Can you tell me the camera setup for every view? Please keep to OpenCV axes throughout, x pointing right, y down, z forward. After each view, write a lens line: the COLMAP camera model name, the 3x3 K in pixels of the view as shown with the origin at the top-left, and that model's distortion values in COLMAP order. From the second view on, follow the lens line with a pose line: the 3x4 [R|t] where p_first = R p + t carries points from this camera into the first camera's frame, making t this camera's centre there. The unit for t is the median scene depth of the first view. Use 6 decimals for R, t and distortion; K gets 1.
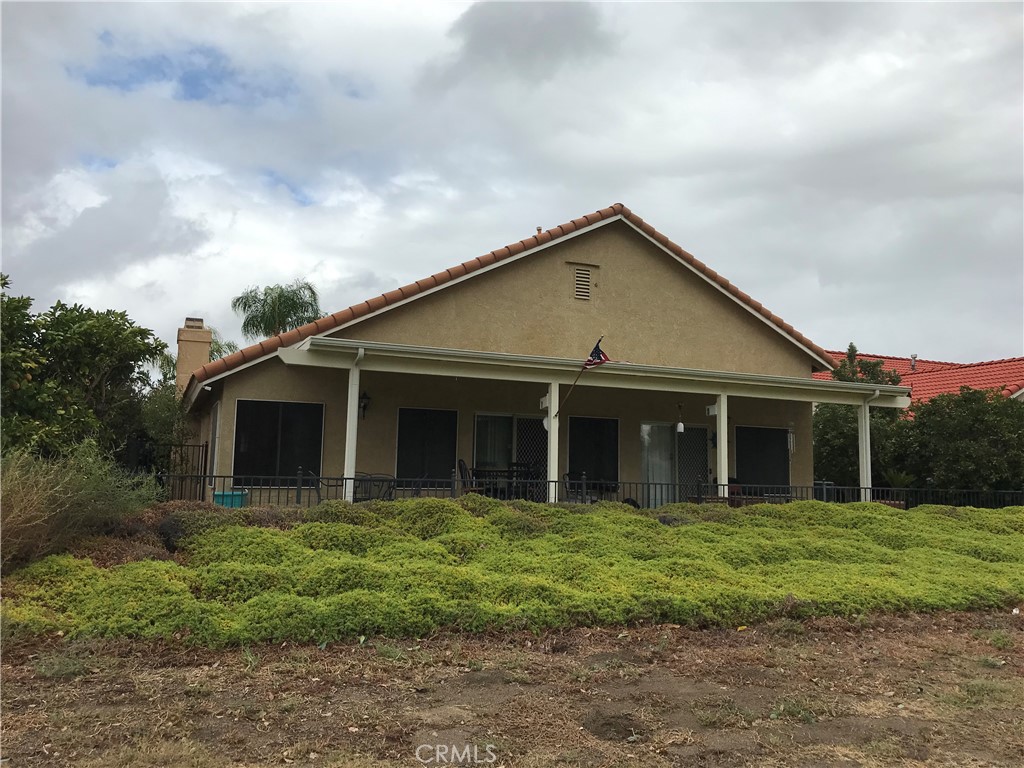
lens RADIAL K [[841.3, 0, 512.0], [0, 841.3, 384.0], [0, 0, 1]] dist [0.173523, -0.000951]
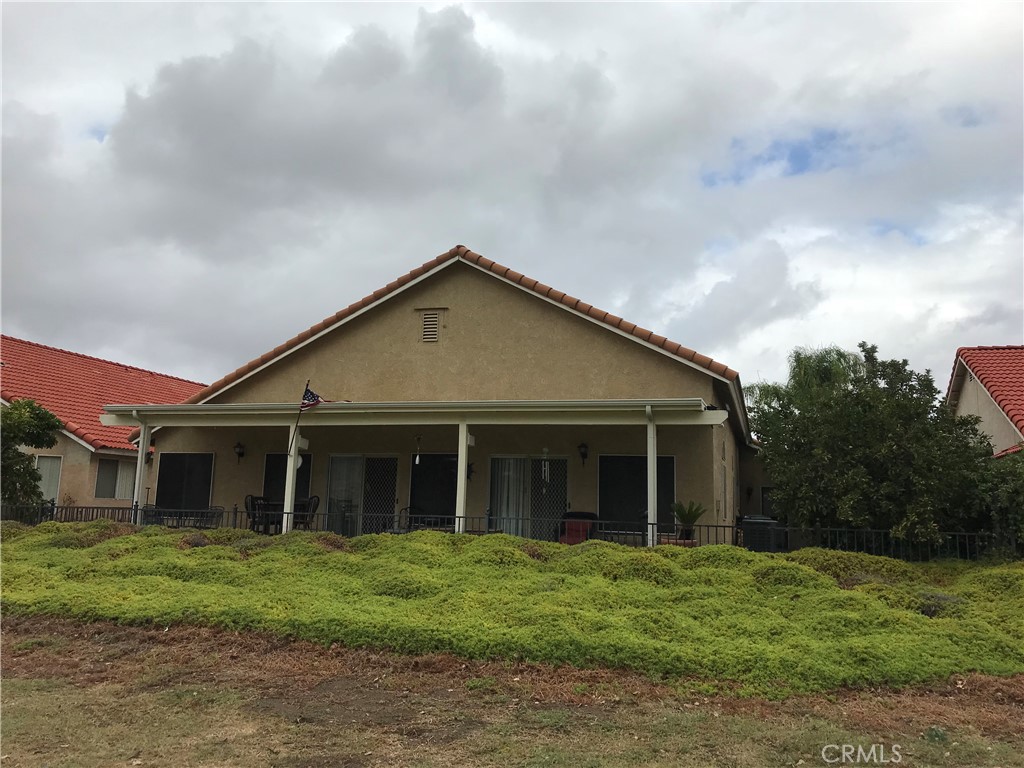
lens RADIAL K [[812.4, 0, 512.0], [0, 812.4, 384.0], [0, 0, 1]] dist [0.051484, -0.049788]
pose [[0.758758, -0.095950, -0.644267, 0.801677], [0.052231, 0.994868, -0.086652, 0.044665], [0.649276, 0.032097, 0.759876, 0.296184]]
